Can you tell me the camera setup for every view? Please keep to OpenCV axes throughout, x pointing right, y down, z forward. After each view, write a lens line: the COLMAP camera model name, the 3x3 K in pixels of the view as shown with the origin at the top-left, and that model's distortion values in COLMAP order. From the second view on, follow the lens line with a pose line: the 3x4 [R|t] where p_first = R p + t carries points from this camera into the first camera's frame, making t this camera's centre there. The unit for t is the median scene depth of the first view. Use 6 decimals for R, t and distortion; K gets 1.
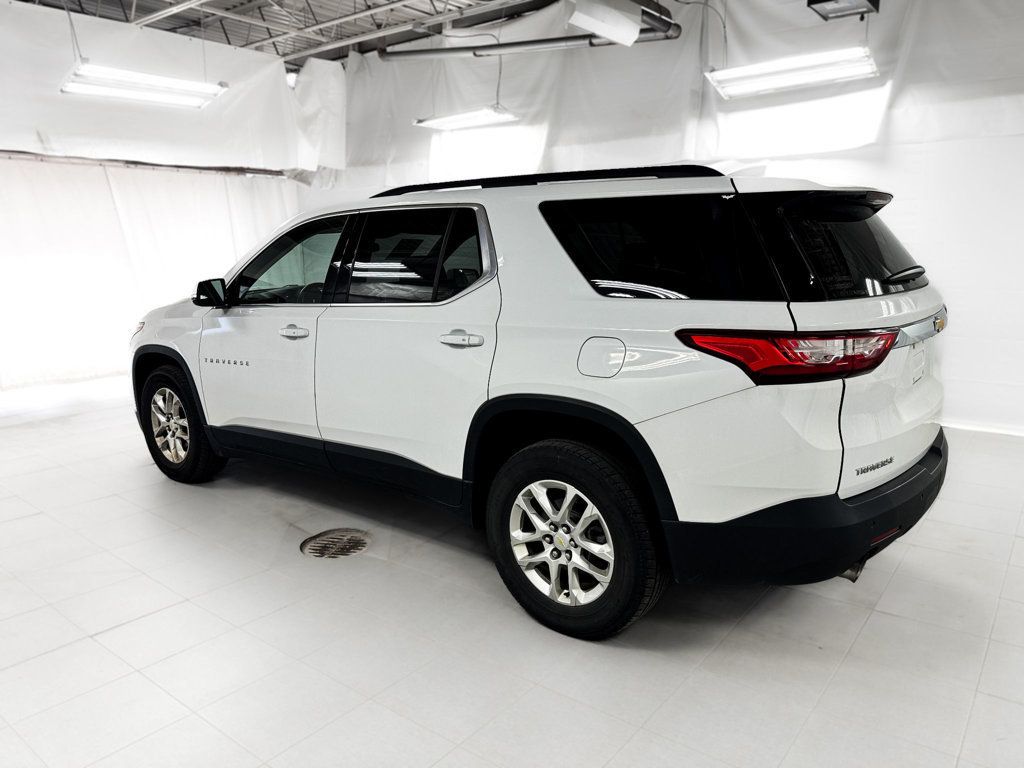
lens RADIAL K [[761.2, 0, 511.3], [0, 761.2, 390.4], [0, 0, 1]] dist [0.071113, -0.006972]
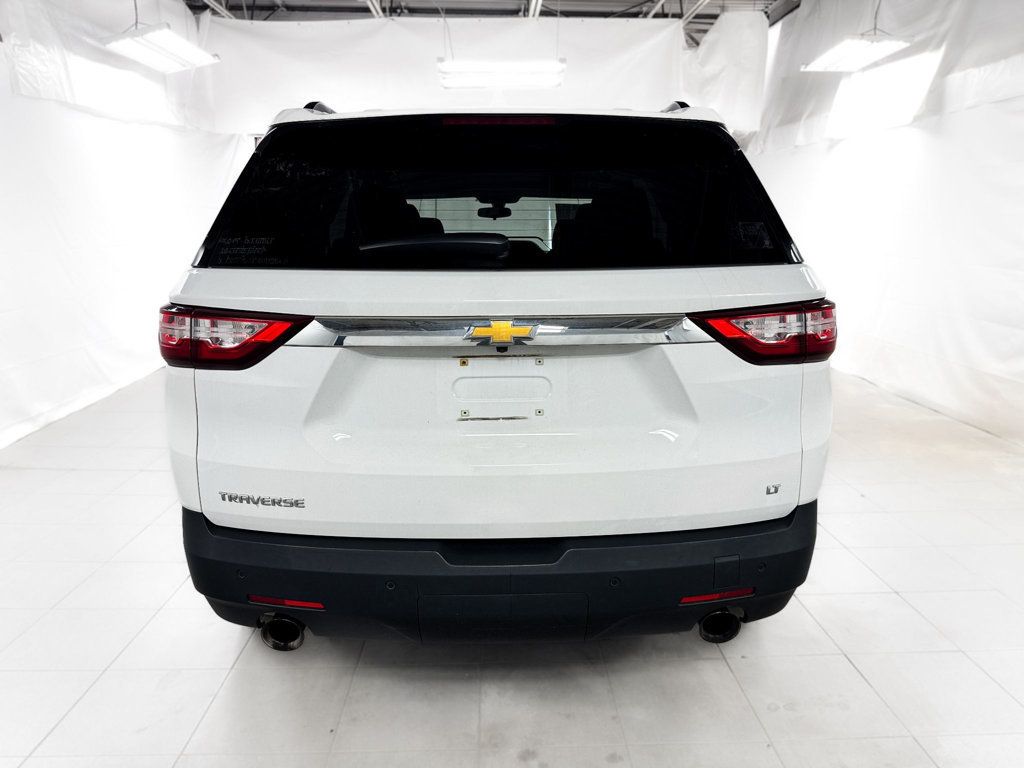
lens RADIAL K [[760.4, 0, 513.3], [0, 760.4, 387.4], [0, 0, 1]] dist [0.029080, -0.003639]
pose [[0.637160, 0.183178, -0.748647, 0.499735], [-0.160668, 0.981574, 0.103429, -0.052611], [0.753799, 0.054383, 0.654851, 0.305615]]
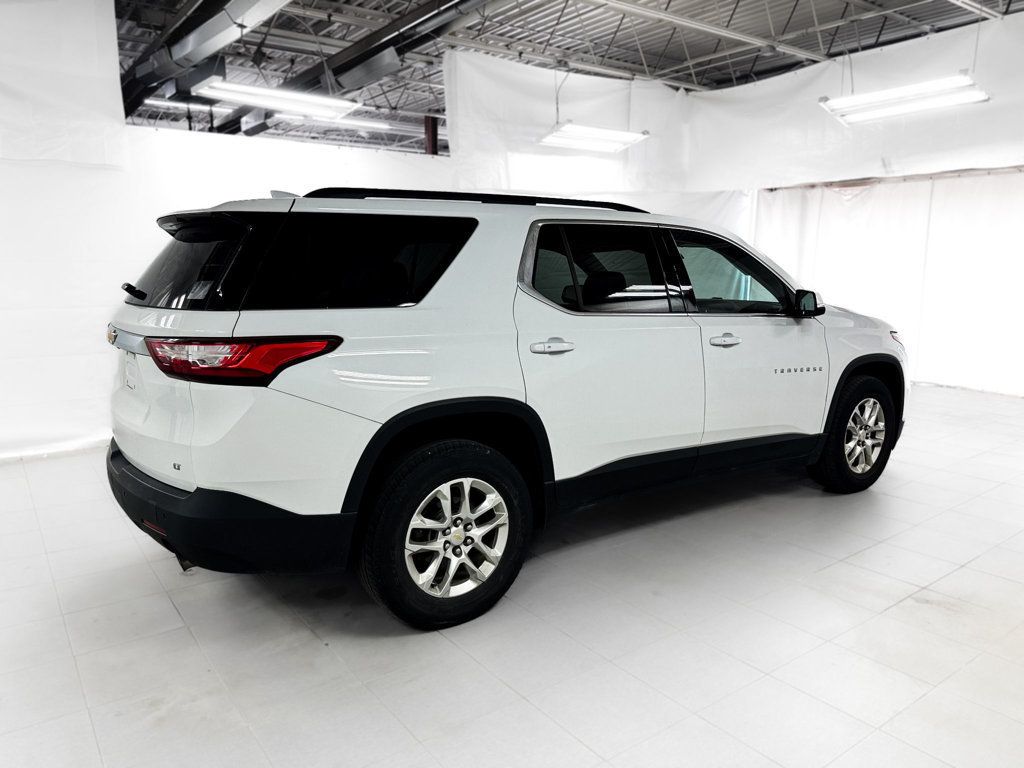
lens RADIAL K [[756.4, 0, 502.3], [0, 756.4, 392.9], [0, 0, 1]] dist [0.040826, -0.000734]
pose [[-0.296945, 0.181775, -0.937434, 0.699952], [-0.183983, 0.952429, 0.242961, -0.184421], [0.937003, 0.244618, -0.249375, 0.893042]]
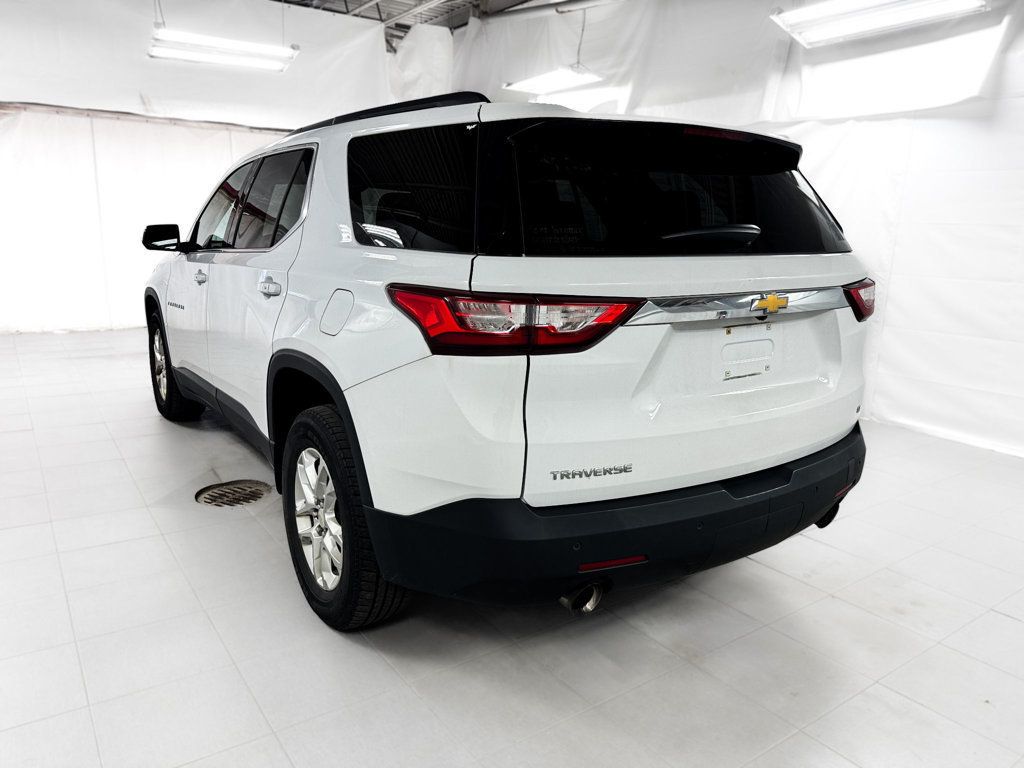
lens RADIAL K [[760.8, 0, 512.0], [0, 760.8, 384.0], [0, 0, 1]] dist [0.051412, -0.006481]
pose [[0.954434, 0.099766, -0.281251, 0.262464], [-0.096039, 0.995010, 0.027041, -0.002031], [0.282545, 0.001203, 0.959253, 0.102461]]
